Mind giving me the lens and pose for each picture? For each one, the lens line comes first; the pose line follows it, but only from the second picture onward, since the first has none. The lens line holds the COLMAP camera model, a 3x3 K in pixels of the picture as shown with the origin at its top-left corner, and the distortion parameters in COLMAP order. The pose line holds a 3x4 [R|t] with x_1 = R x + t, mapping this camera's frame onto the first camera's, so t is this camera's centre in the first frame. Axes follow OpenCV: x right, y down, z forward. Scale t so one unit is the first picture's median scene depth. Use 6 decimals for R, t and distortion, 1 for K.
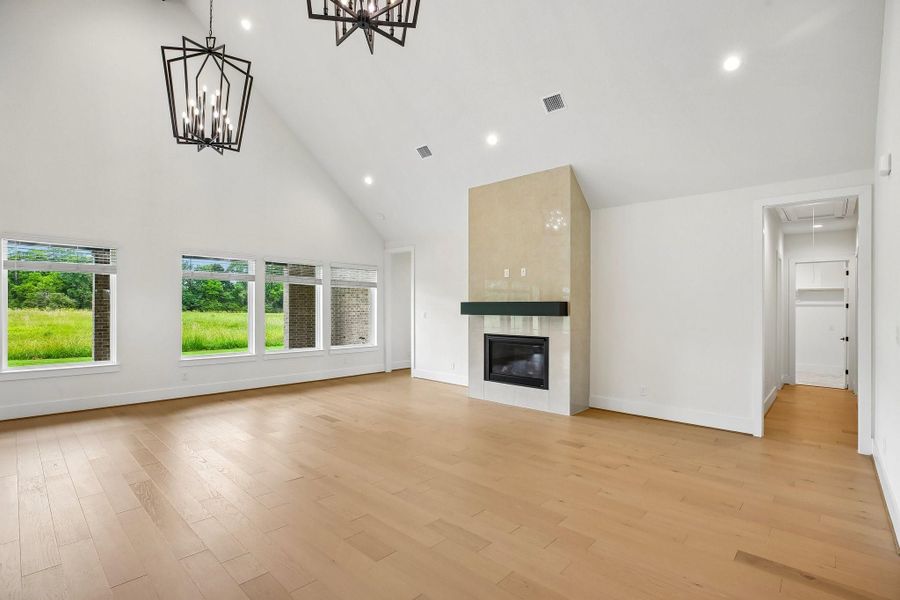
lens RADIAL K [[421.5, 0, 450.0], [0, 421.5, 300.0], [0, 0, 1]] dist [0.000222, 0.000095]
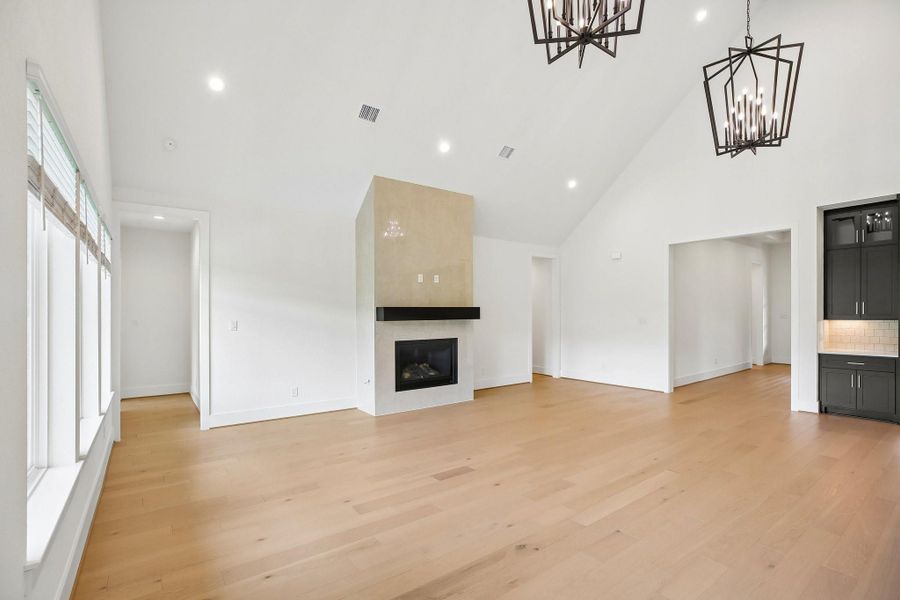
lens RADIAL K [[418.6, 0, 460.0], [0, 418.6, 307.1], [0, 0, 1]] dist [-0.001605, -0.000046]
pose [[0.176909, -0.004915, 0.984215, -0.800076], [-0.020981, 0.999741, 0.008764, -0.005404], [-0.984004, -0.022201, 0.176760, 0.706236]]
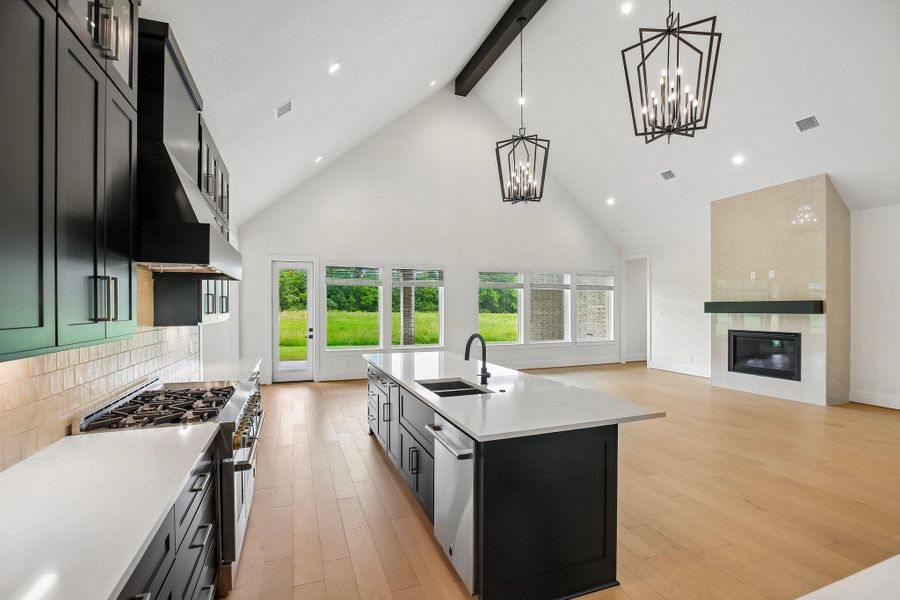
lens RADIAL K [[418.6, 0, 460.0], [0, 418.6, 307.1], [0, 0, 1]] dist [-0.001605, -0.000046]
pose [[0.909685, -0.008504, -0.415211, -0.106969], [0.015210, 0.999802, 0.012847, -0.005826], [0.415020, -0.018002, 0.909634, -0.315057]]
